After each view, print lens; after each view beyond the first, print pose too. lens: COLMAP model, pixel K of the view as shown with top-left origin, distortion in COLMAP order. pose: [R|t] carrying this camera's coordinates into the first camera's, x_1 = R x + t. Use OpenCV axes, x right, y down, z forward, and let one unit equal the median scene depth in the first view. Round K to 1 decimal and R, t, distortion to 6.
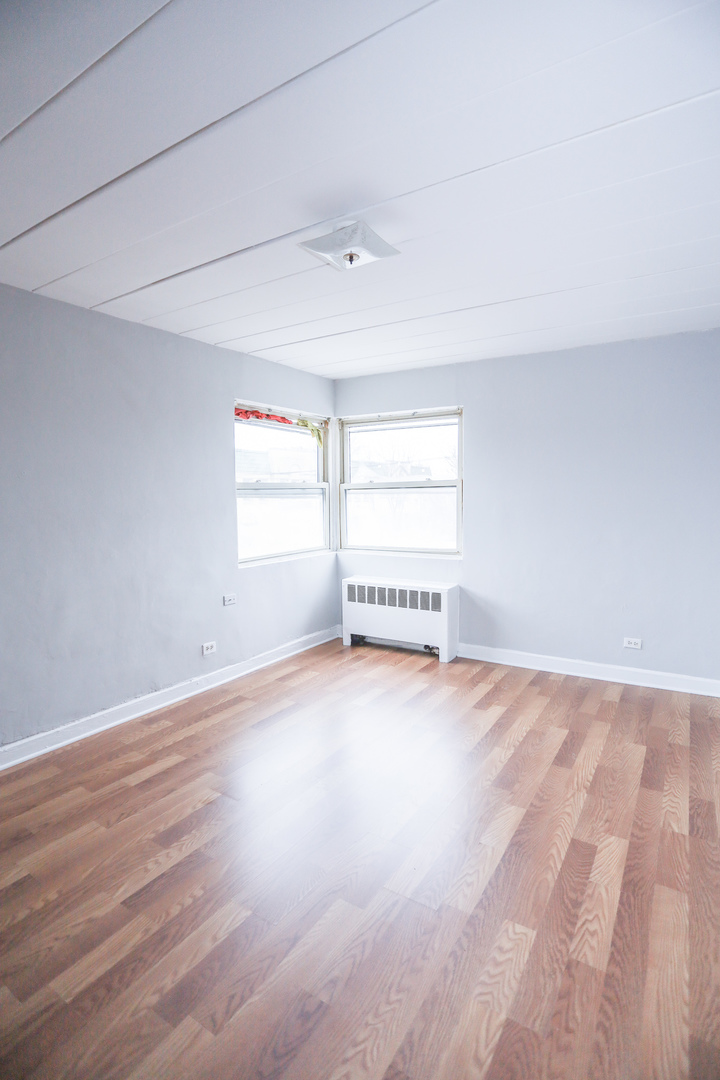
lens RADIAL K [[523.1, 0, 360.0], [0, 523.1, 540.0], [0, 0, 1]] dist [-0.065612, 0.020608]
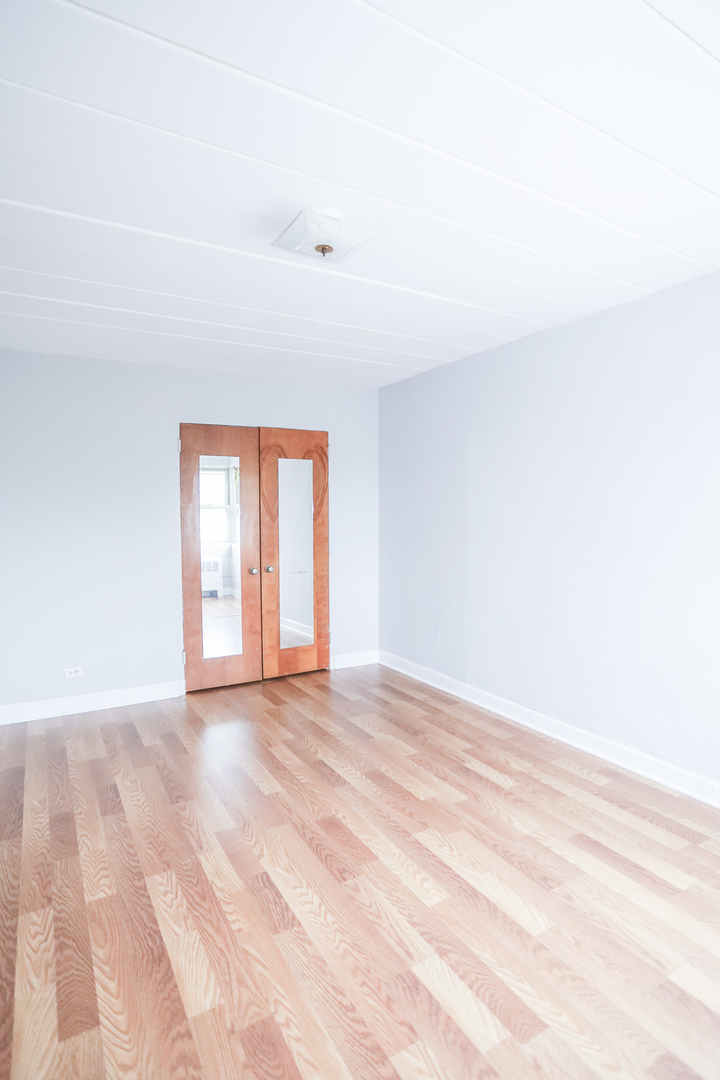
lens RADIAL K [[523.1, 0, 360.0], [0, 523.1, 540.0], [0, 0, 1]] dist [-0.065612, 0.020608]
pose [[-0.428505, 0.060819, -0.901490, 0.847003], [-0.065366, 0.993031, 0.098065, -0.147393], [0.901172, 0.100949, -0.421543, 1.564610]]
